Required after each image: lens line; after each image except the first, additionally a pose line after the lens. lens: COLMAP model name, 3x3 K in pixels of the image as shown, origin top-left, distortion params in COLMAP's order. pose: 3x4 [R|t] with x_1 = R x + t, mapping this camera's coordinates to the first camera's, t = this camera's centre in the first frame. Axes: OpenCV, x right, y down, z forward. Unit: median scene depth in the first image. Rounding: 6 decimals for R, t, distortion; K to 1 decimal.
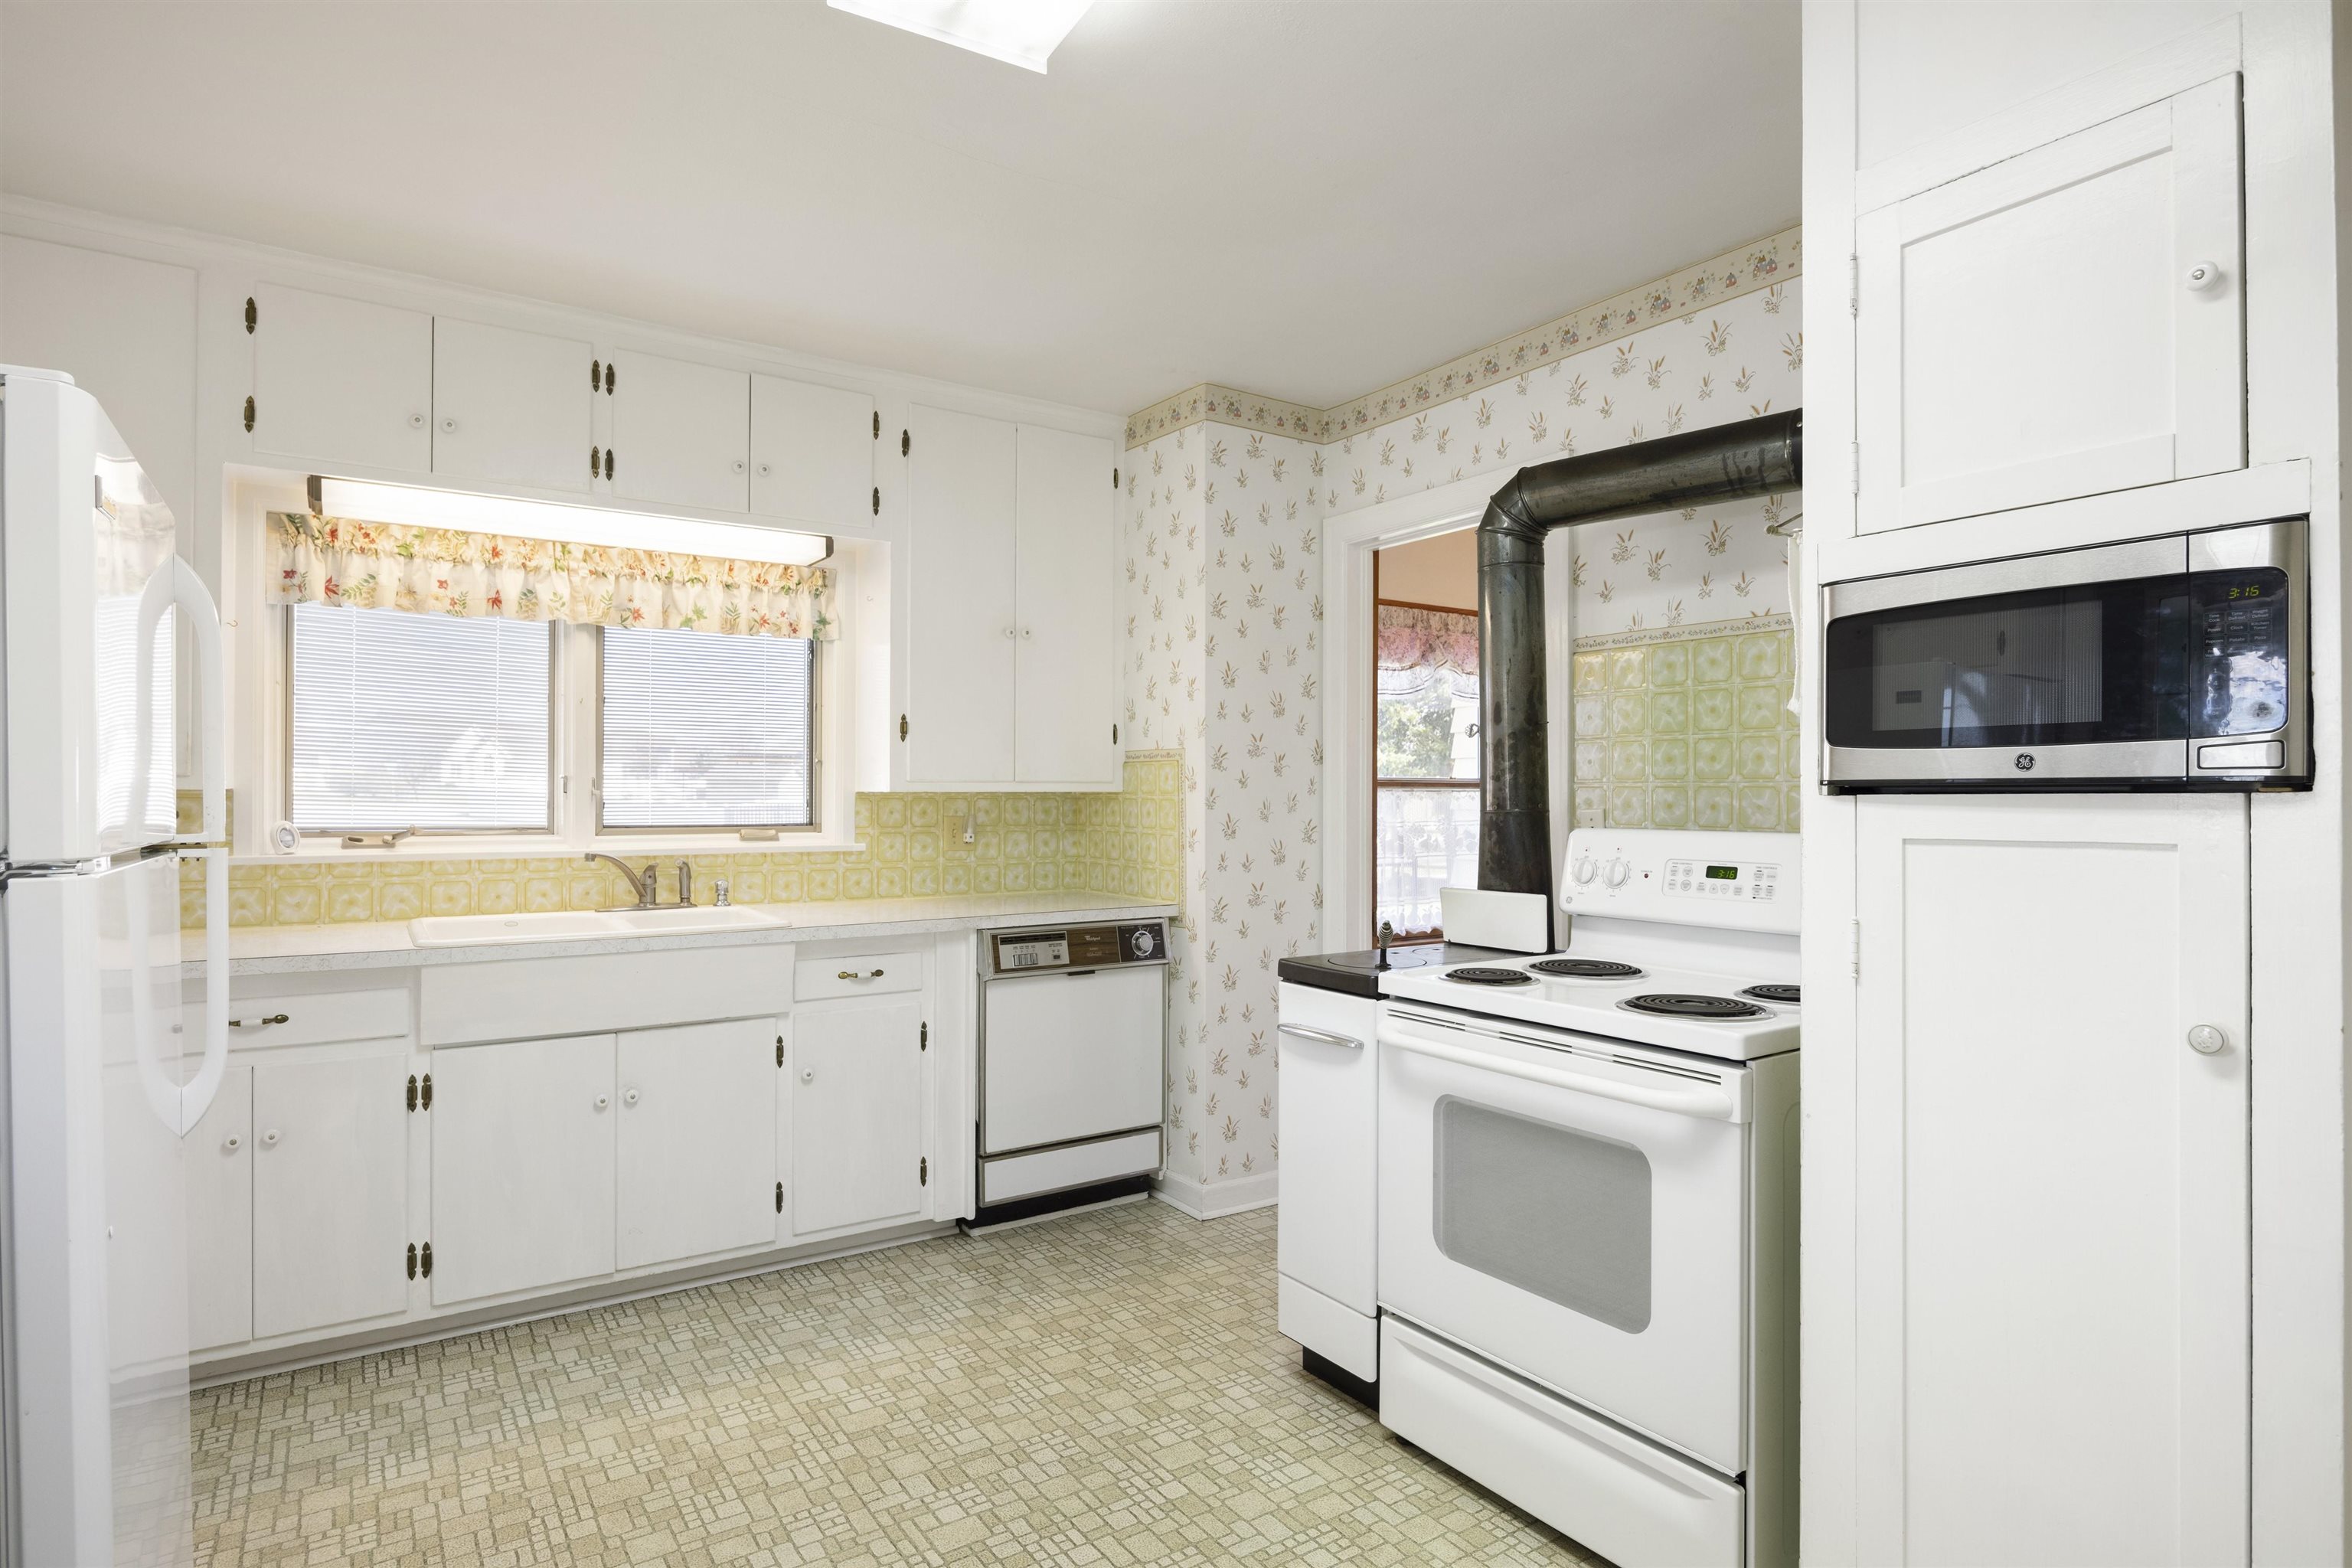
lens RADIAL K [[1230.3, 0, 1165.9], [0, 1230.3, 789.4], [0, 0, 1]] dist [-0.005450, -0.000797]
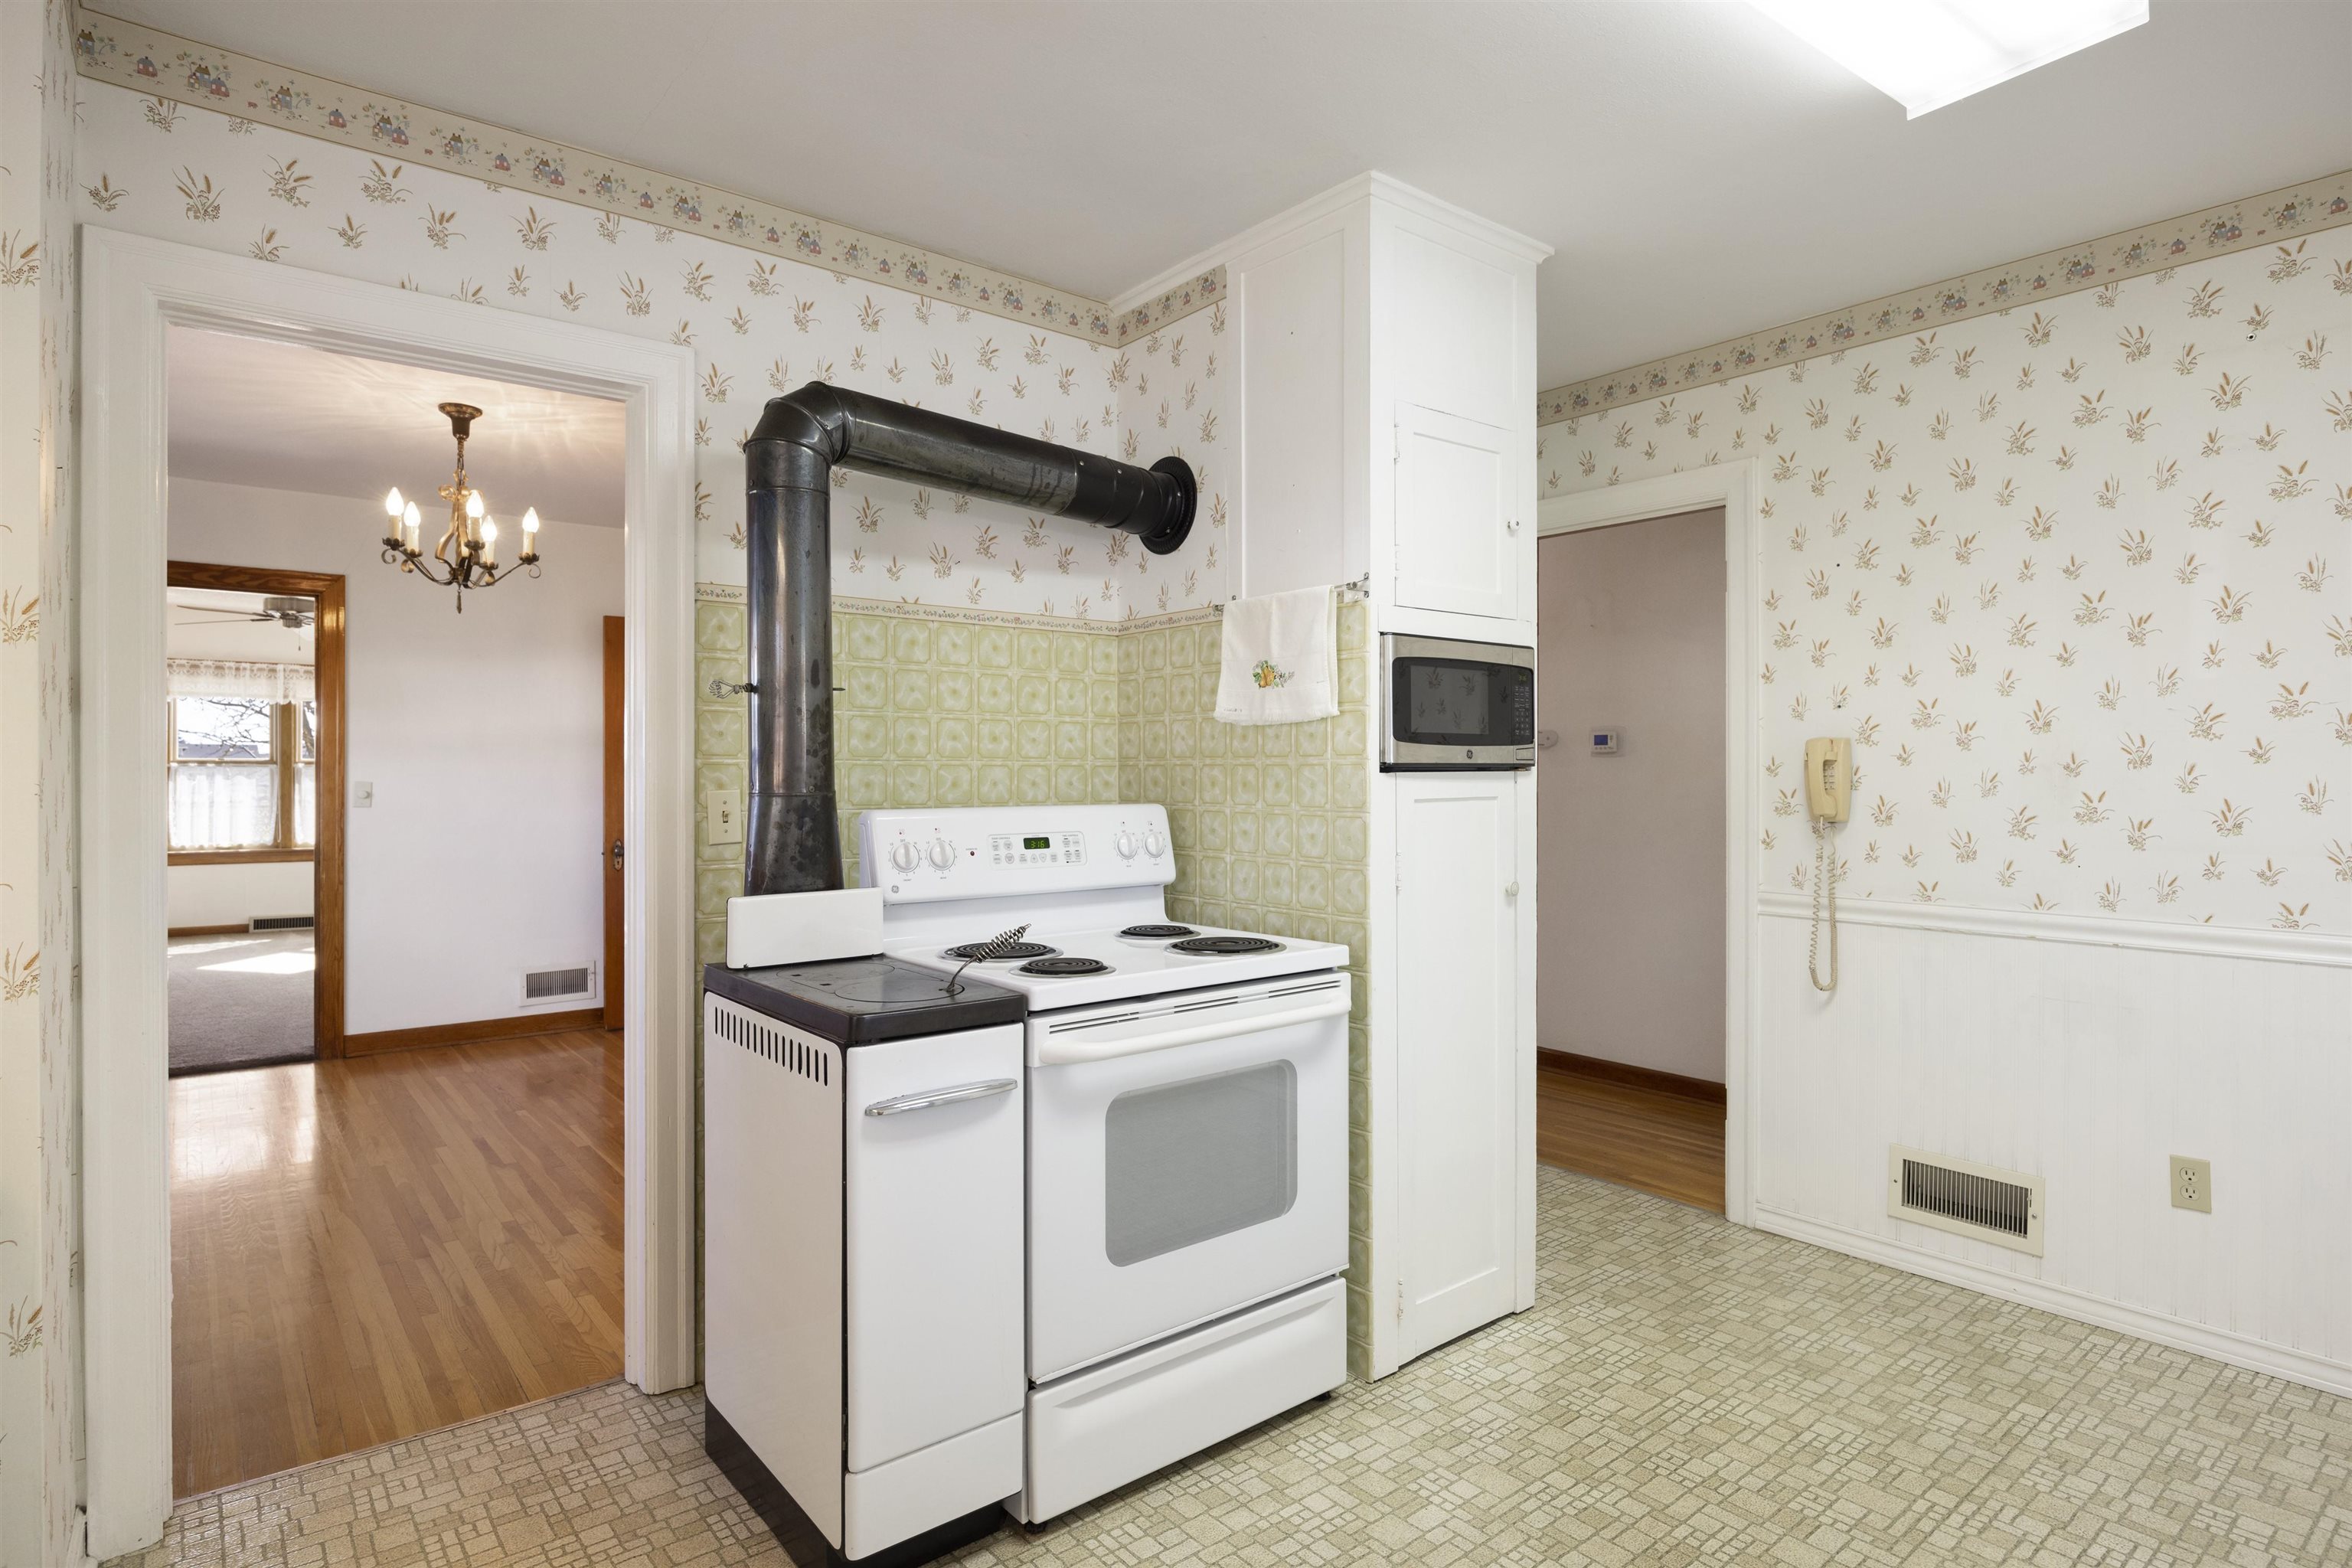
lens RADIAL K [[1230.3, 0, 1167.7], [0, 1230.3, 775.4], [0, 0, 1]] dist [-0.005450, -0.000797]
pose [[-0.088962, -0.004885, 0.996023, -0.643194], [-0.003875, 0.999982, 0.004559, 0.001146], [-0.996027, -0.003454, -0.088979, 0.955421]]
